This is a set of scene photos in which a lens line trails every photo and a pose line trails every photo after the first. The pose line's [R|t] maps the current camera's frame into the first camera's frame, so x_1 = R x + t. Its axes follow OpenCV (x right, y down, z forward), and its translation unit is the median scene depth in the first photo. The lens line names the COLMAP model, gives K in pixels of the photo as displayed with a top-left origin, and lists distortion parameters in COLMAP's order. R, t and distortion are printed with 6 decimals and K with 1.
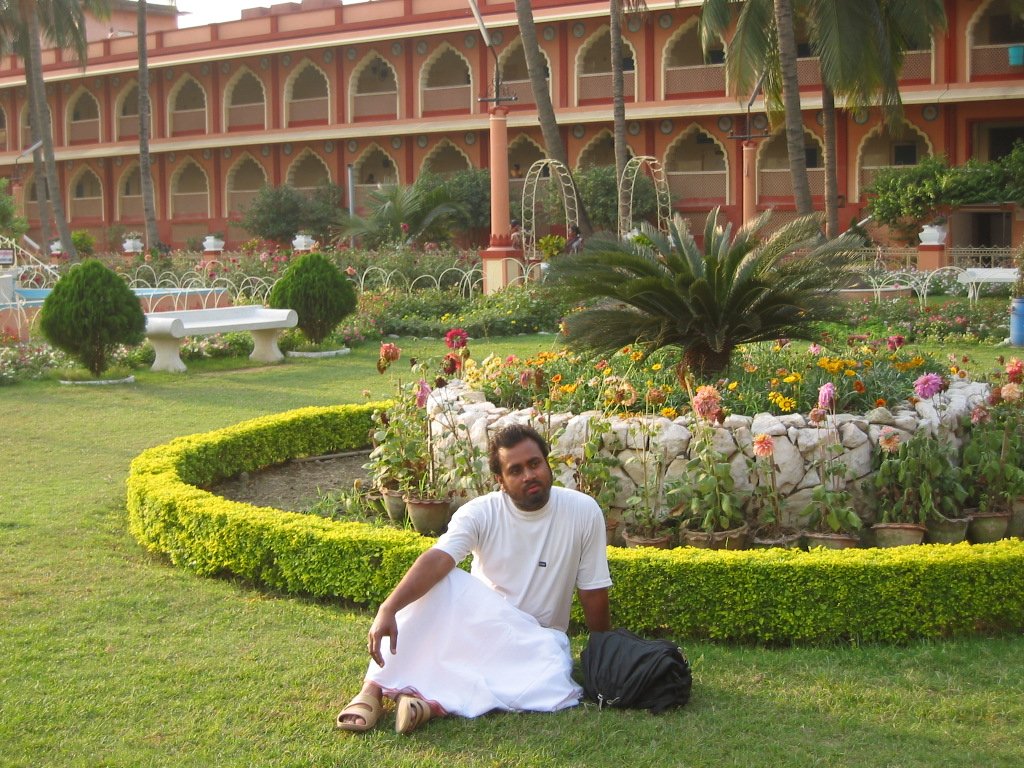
lens RADIAL K [[1527.6, 0, 512.0], [0, 1527.6, 384.0], [0, 0, 1]] dist [-0.139391, -0.118194]
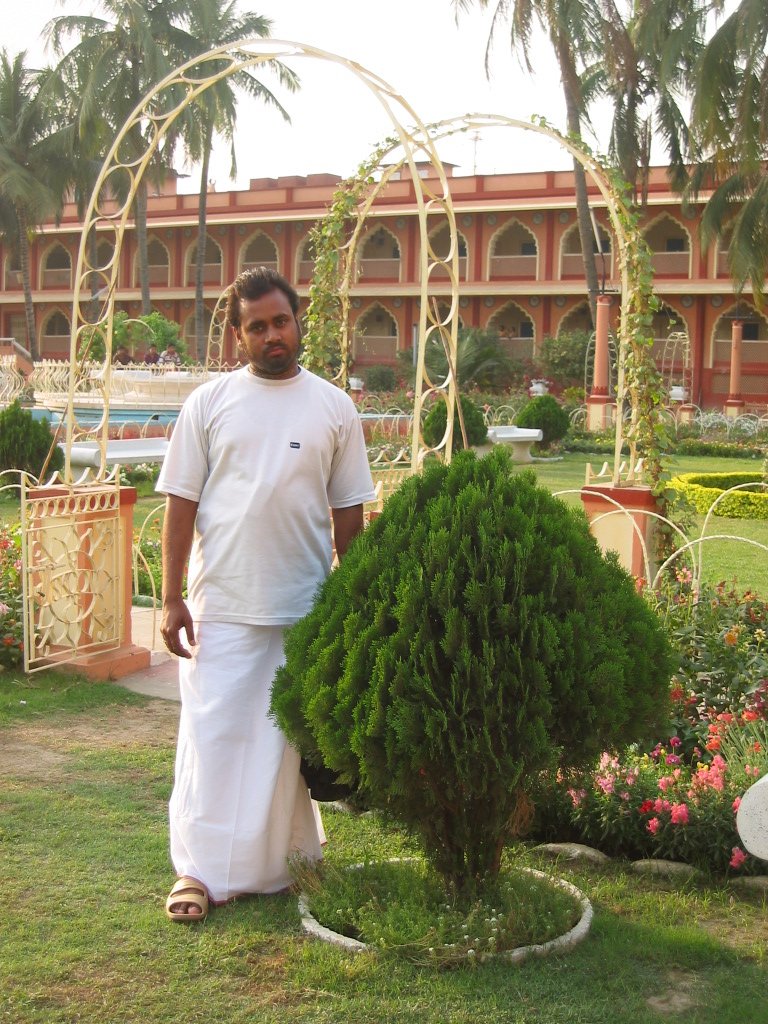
lens RADIAL K [[1074.4, 0, 384.0], [0, 1074.4, 512.0], [0, 0, 1]] dist [-0.131075, 0.126311]
pose [[0.981998, 0.013006, 0.188445, -0.258010], [-0.017815, 0.999557, 0.023851, -0.014750], [-0.188051, -0.026779, 0.981794, 0.184758]]
